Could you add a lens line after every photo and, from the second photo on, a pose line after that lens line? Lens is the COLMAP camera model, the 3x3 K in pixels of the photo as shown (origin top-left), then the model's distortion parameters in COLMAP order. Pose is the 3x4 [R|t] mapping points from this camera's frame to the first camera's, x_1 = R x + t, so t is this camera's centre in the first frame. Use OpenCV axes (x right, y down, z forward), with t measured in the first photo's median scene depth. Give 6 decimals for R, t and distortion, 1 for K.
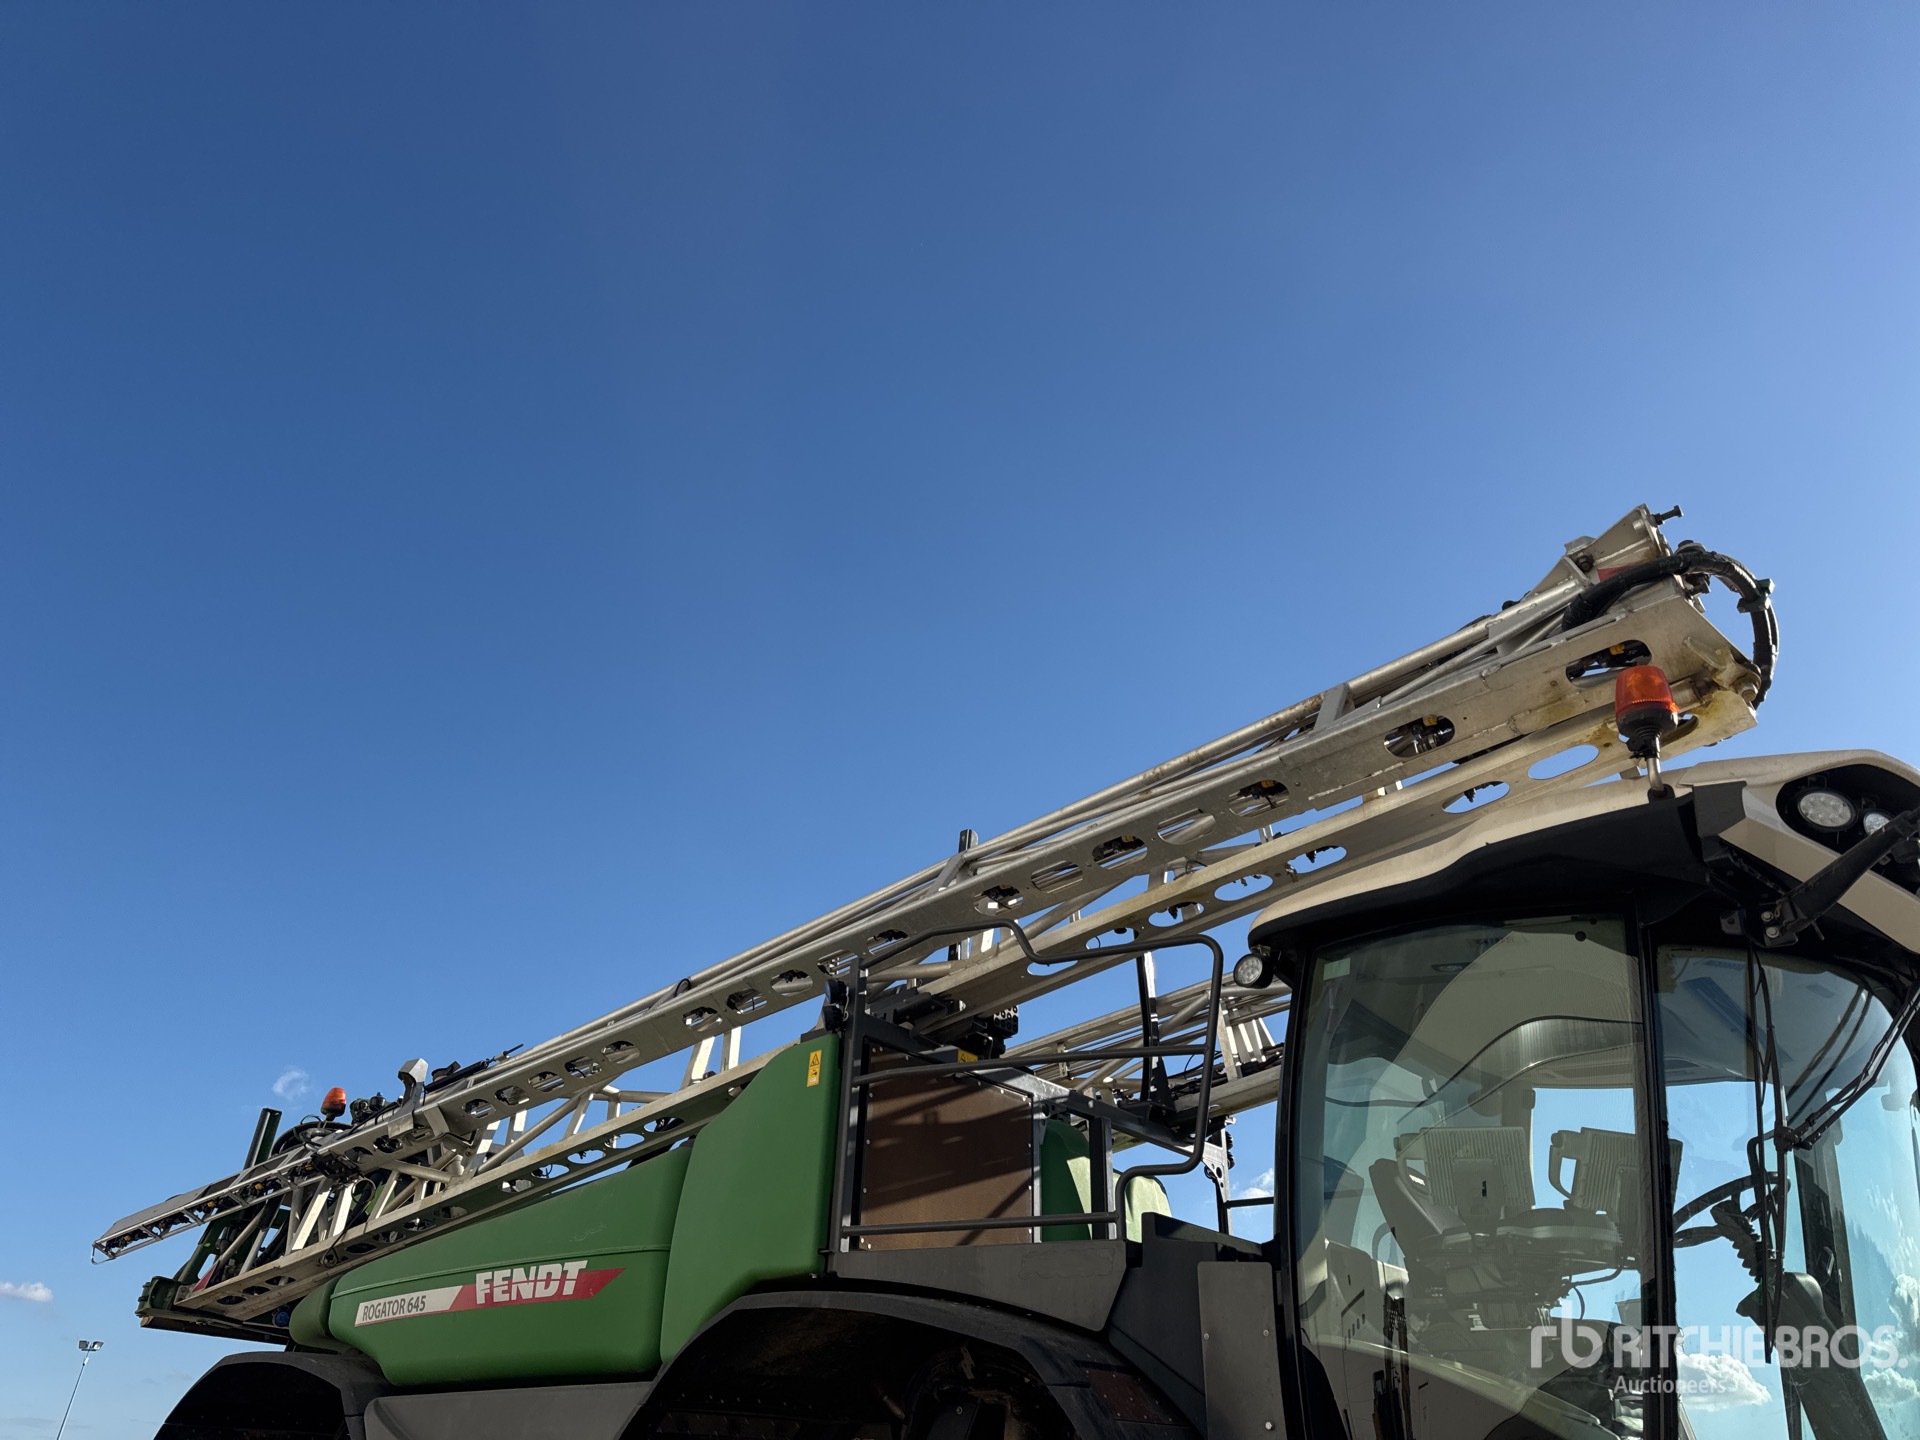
lens RADIAL K [[1340.0, 0, 982.9], [0, 1340.0, 714.5], [0, 0, 1]] dist [0.091422, -0.121456]
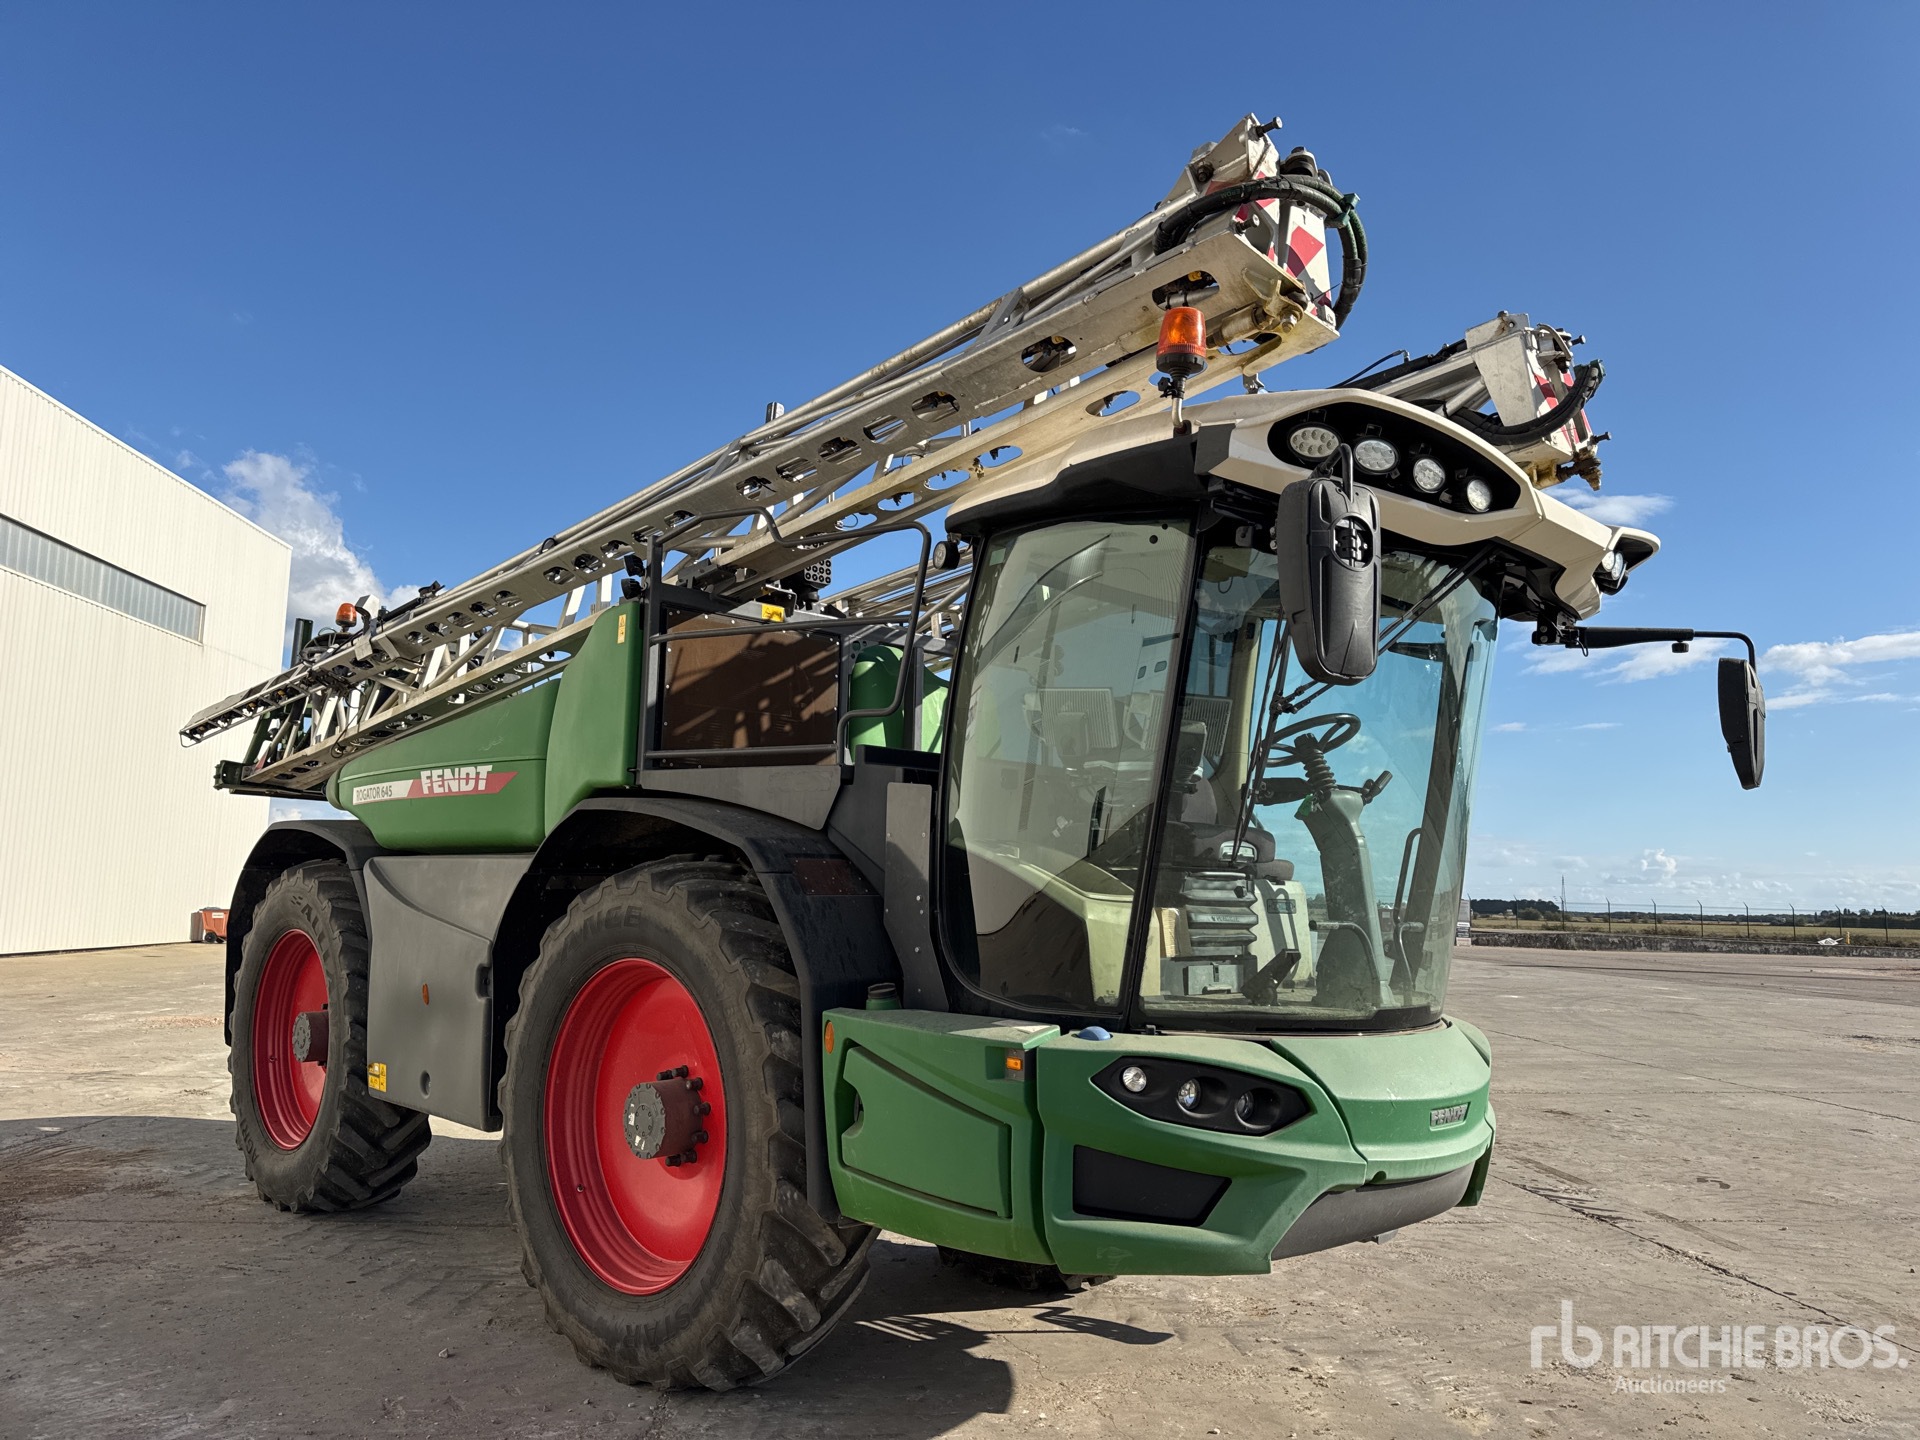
lens RADIAL K [[1340.0, 0, 982.9], [0, 1340.0, 714.5], [0, 0, 1]] dist [0.091422, -0.121456]
pose [[0.996253, -0.016139, -0.084968, 0.284201], [0.048421, 0.918112, 0.393351, -0.118913], [0.071662, -0.395992, 0.915453, -0.100658]]
